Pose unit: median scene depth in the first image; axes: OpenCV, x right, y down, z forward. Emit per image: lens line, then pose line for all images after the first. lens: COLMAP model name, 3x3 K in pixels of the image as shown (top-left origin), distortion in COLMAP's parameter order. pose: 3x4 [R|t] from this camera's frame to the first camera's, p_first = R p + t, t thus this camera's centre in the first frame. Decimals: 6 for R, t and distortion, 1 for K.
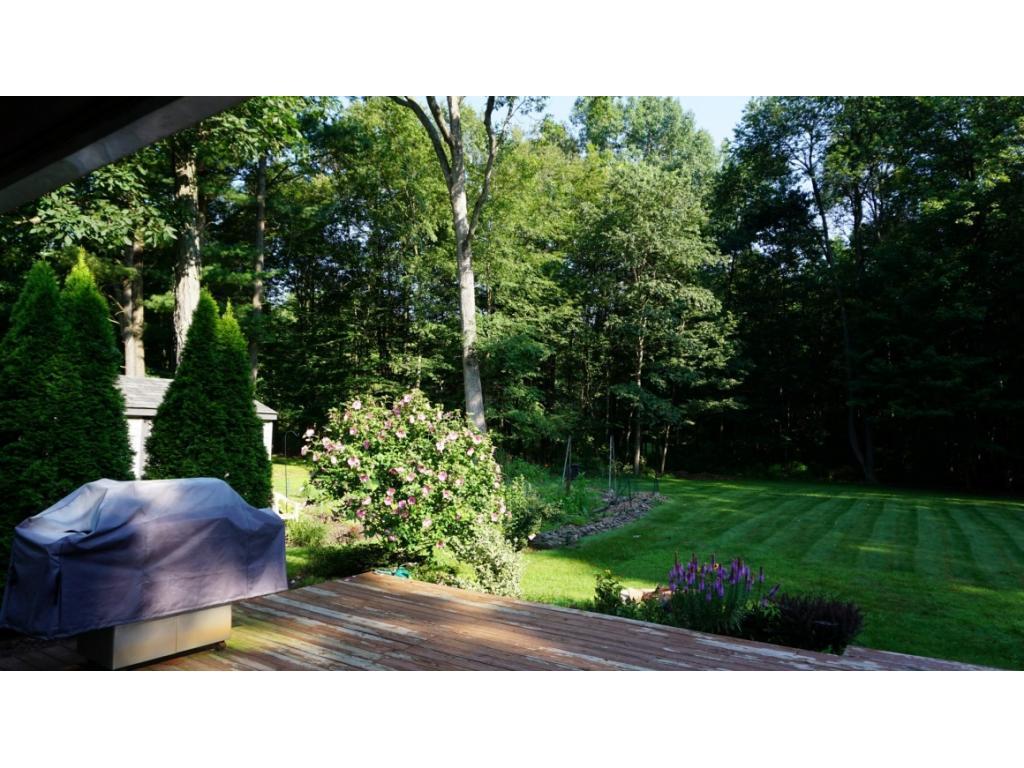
lens RADIAL K [[729.4, 0, 515.4], [0, 729.4, 388.1], [0, 0, 1]] dist [0.005862, 0.007671]
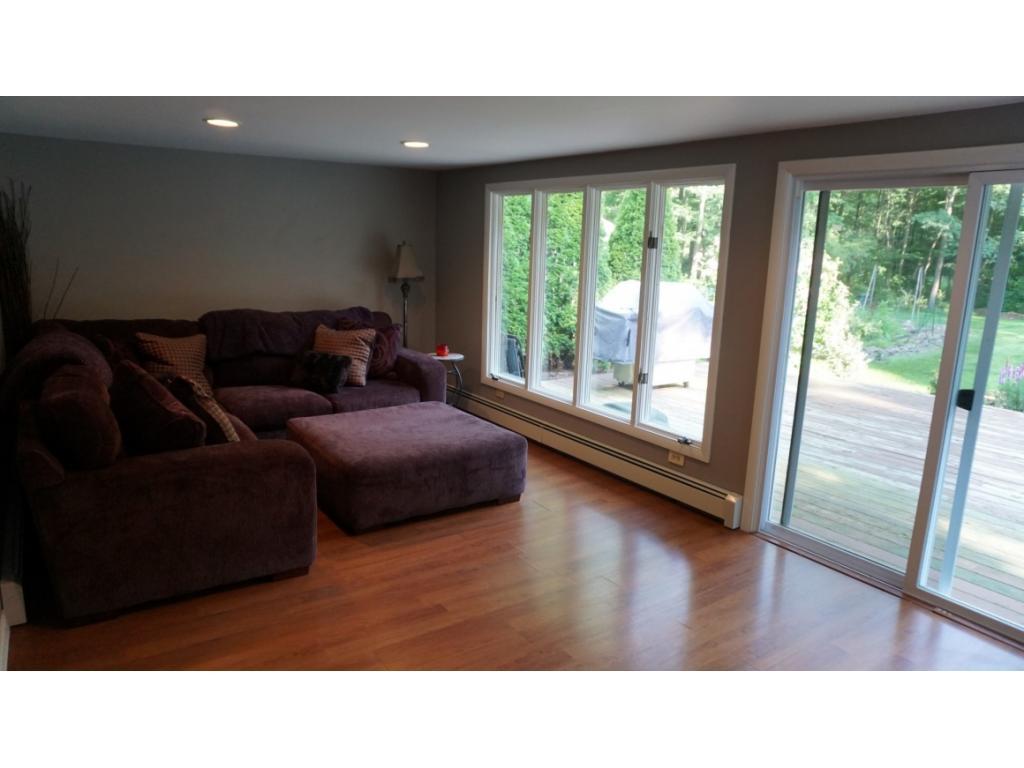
lens RADIAL K [[729.4, 0, 517.0], [0, 729.4, 392.3], [0, 0, 1]] dist [0.005862, 0.007671]
pose [[0.944430, 0.089715, -0.316234, -0.040390], [-0.010665, 0.969891, 0.243305, -0.004490], [0.328540, -0.226412, 0.916951, -0.105980]]
